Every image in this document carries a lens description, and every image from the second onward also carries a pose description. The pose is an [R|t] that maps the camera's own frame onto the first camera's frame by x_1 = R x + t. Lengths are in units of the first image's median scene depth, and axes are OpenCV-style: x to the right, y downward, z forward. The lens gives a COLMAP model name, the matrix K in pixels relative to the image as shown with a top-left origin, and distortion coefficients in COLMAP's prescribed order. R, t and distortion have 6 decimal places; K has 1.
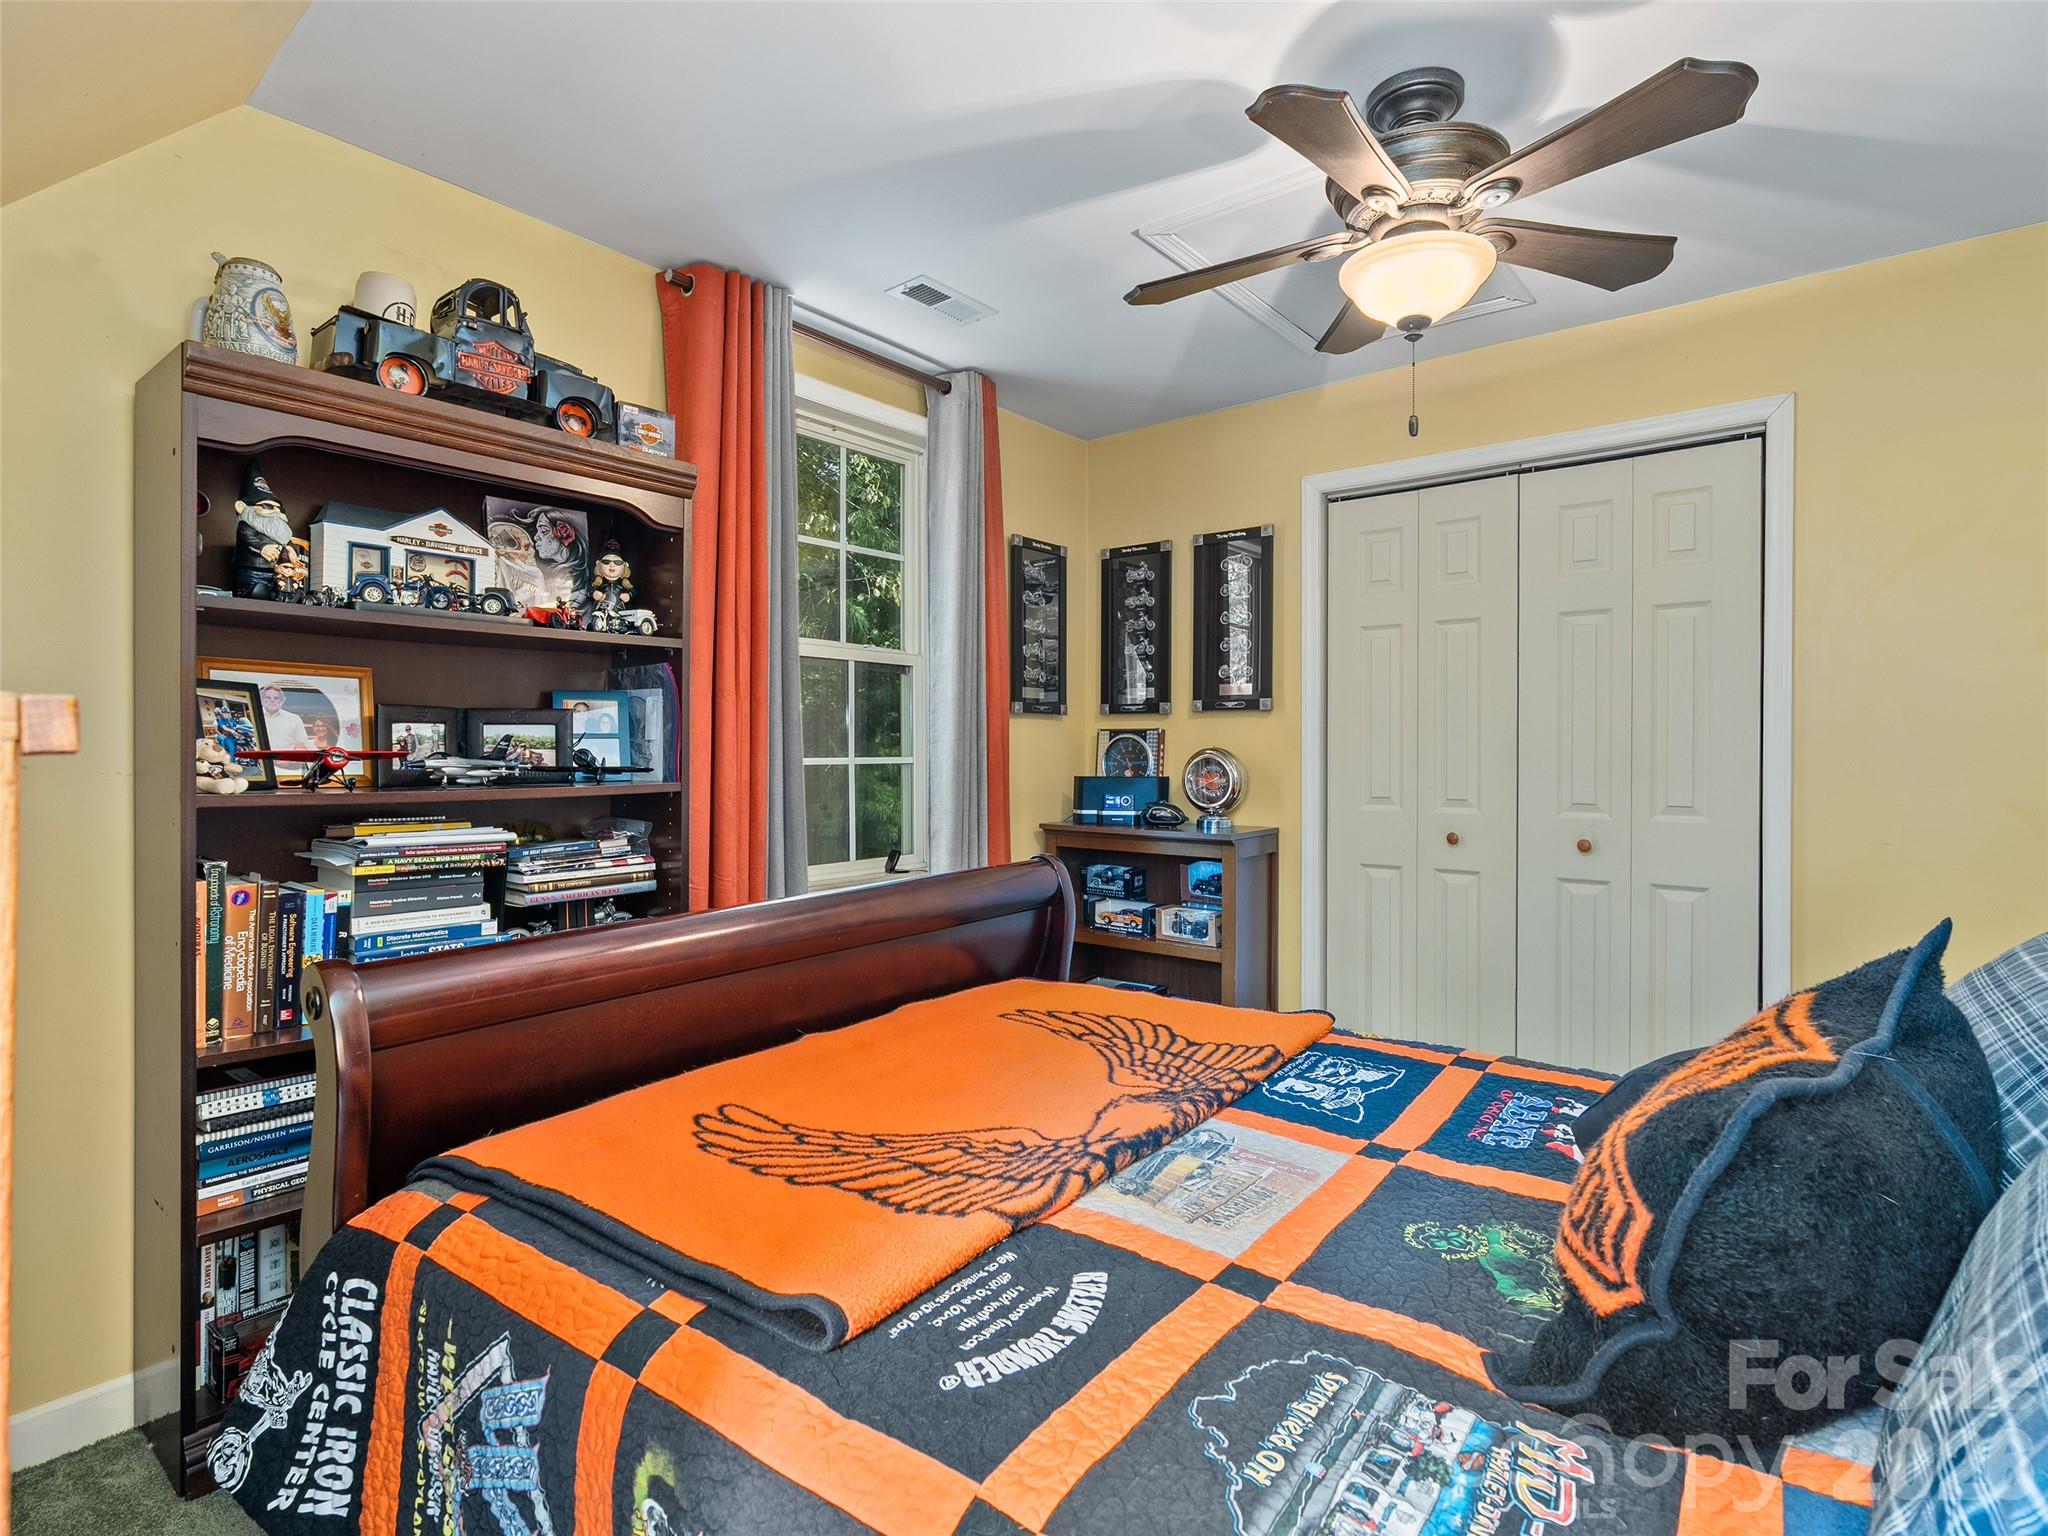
lens RADIAL K [[1032.4, 0, 1017.5], [0, 1032.4, 765.4], [0, 0, 1]] dist [-0.011762, 0.001447]
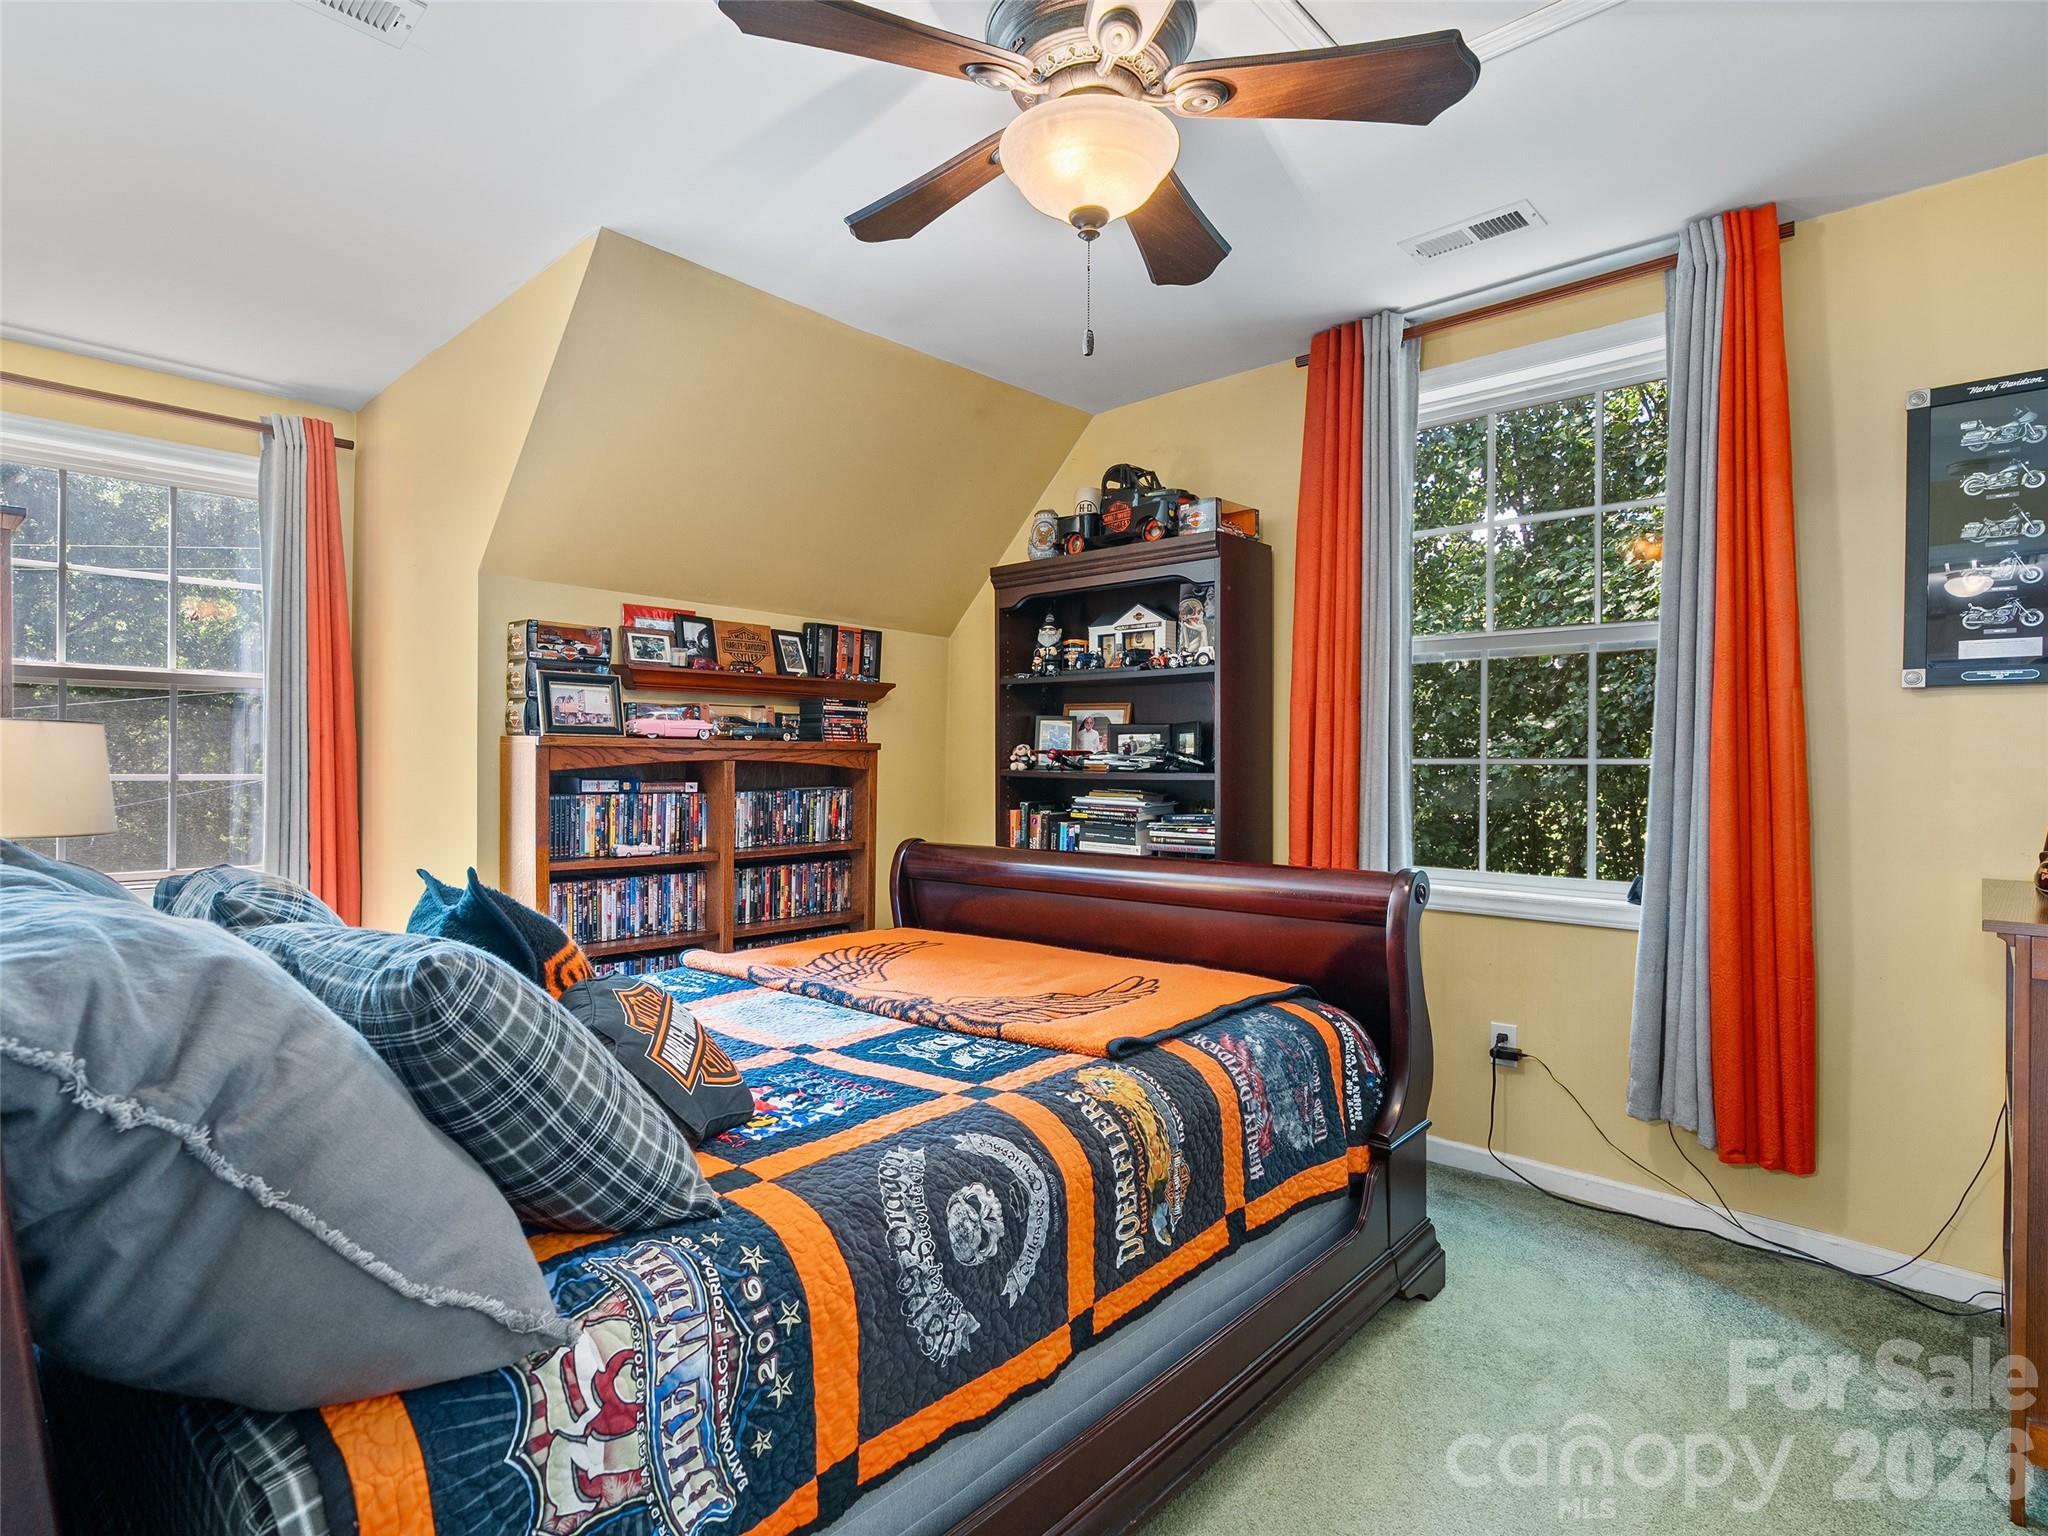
lens RADIAL K [[1032.4, 0, 1017.5], [0, 1032.4, 765.4], [0, 0, 1]] dist [-0.011762, 0.001447]
pose [[-0.042242, 0.009801, -0.999059, 1.192012], [-0.018247, 0.999778, 0.010580, -0.004630], [0.998941, 0.018677, -0.042054, 0.951824]]
